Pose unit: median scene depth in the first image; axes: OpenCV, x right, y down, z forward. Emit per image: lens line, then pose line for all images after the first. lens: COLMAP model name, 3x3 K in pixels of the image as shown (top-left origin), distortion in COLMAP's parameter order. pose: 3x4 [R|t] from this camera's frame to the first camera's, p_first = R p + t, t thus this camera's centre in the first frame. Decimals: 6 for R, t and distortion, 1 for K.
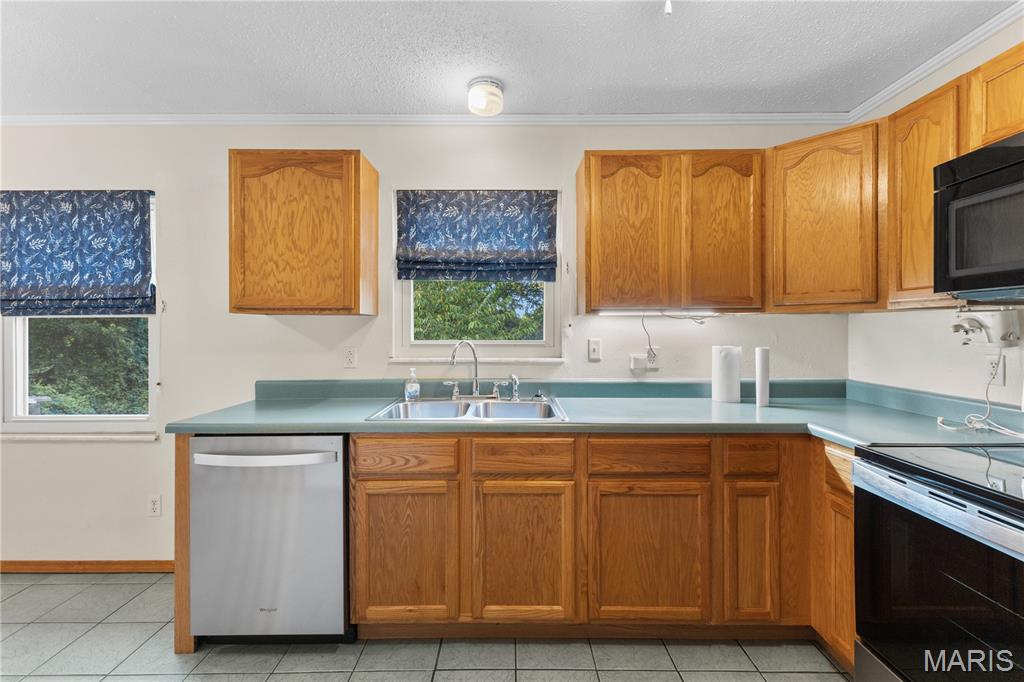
lens RADIAL K [[455.7, 0, 504.7], [0, 455.7, 333.0], [0, 0, 1]] dist [0.014159, 0.000639]
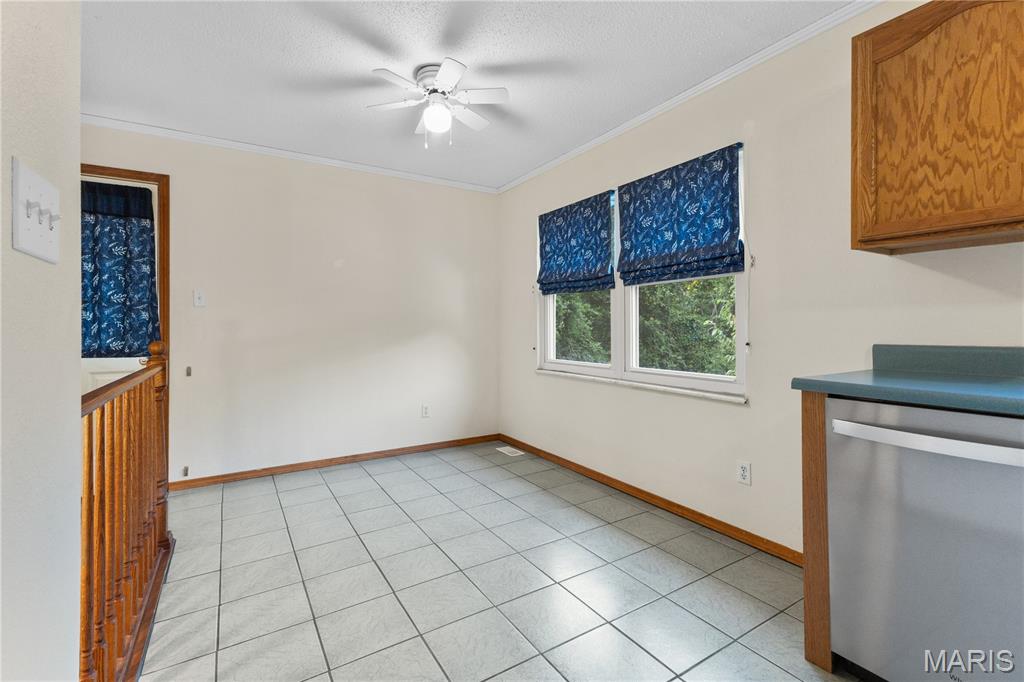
lens RADIAL K [[455.7, 0, 511.2], [0, 455.7, 324.2], [0, 0, 1]] dist [0.014159, 0.000639]
pose [[0.542855, -0.007278, -0.839795, -0.227012], [0.000790, 0.999966, -0.008156, 0.076979], [0.839826, 0.003764, 0.542842, 0.082269]]
